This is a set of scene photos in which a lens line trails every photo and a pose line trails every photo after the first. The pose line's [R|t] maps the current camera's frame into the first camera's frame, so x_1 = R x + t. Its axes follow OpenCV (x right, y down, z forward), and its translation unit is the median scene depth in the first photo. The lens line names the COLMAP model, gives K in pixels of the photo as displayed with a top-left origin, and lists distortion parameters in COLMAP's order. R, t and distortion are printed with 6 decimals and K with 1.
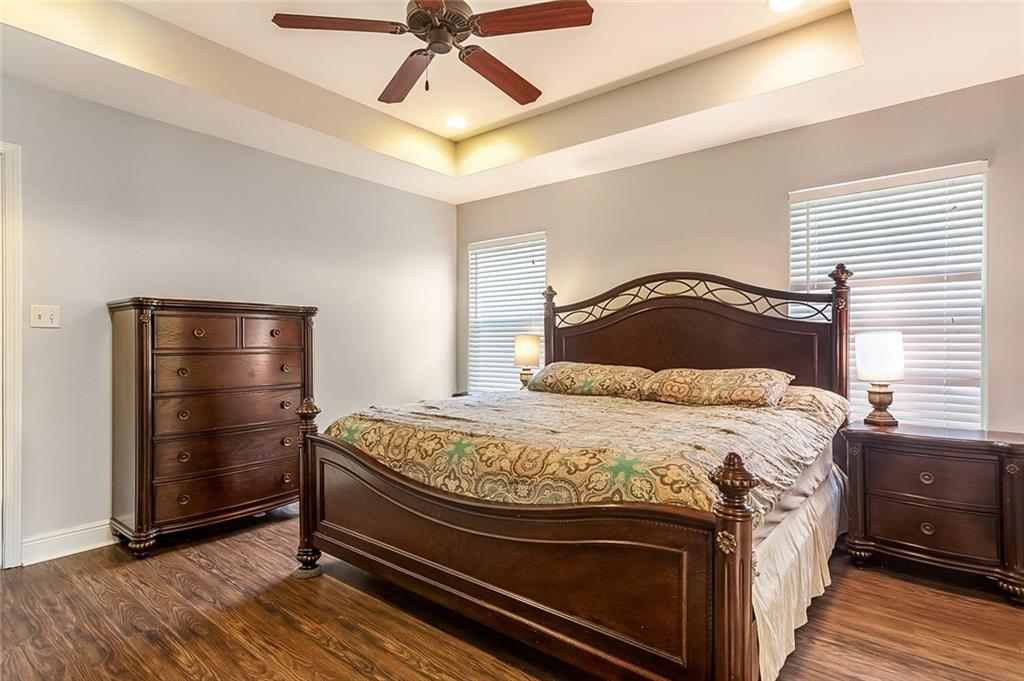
lens RADIAL K [[524.6, 0, 512.0], [0, 524.6, 340.5], [0, 0, 1]] dist [0.004168, -0.000266]
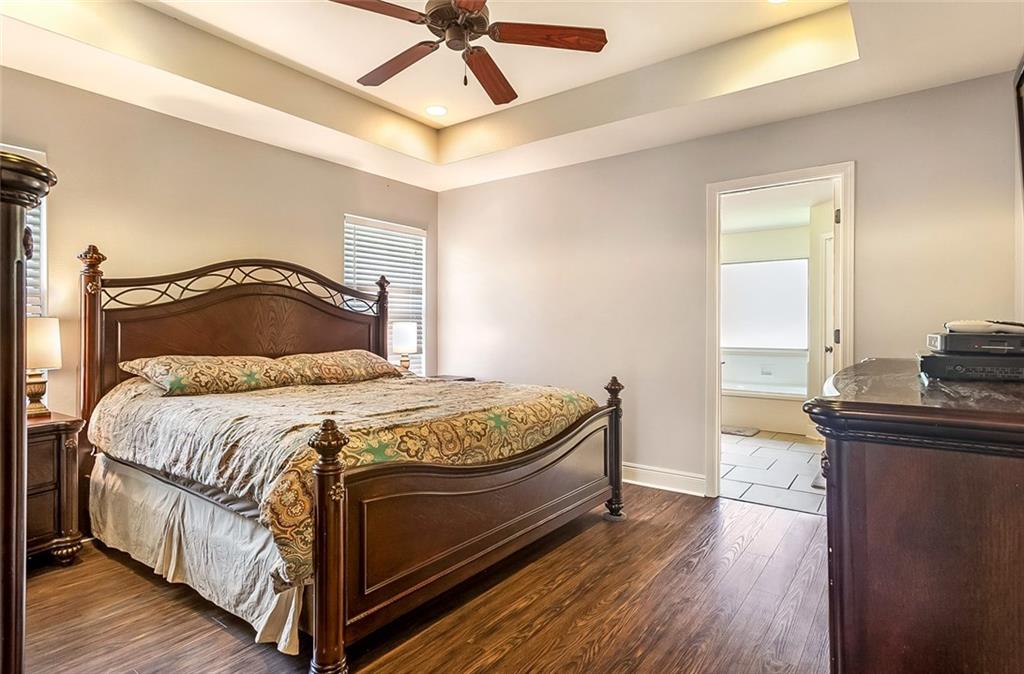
lens RADIAL K [[519.8, 0, 509.5], [0, 519.8, 332.6], [0, 0, 1]] dist [0.001405, 0.000307]
pose [[-0.017184, -0.009456, 0.999808, -0.820645], [-0.001835, 0.999954, 0.009426, -0.000558], [-0.999851, -0.001673, -0.017200, 0.651589]]
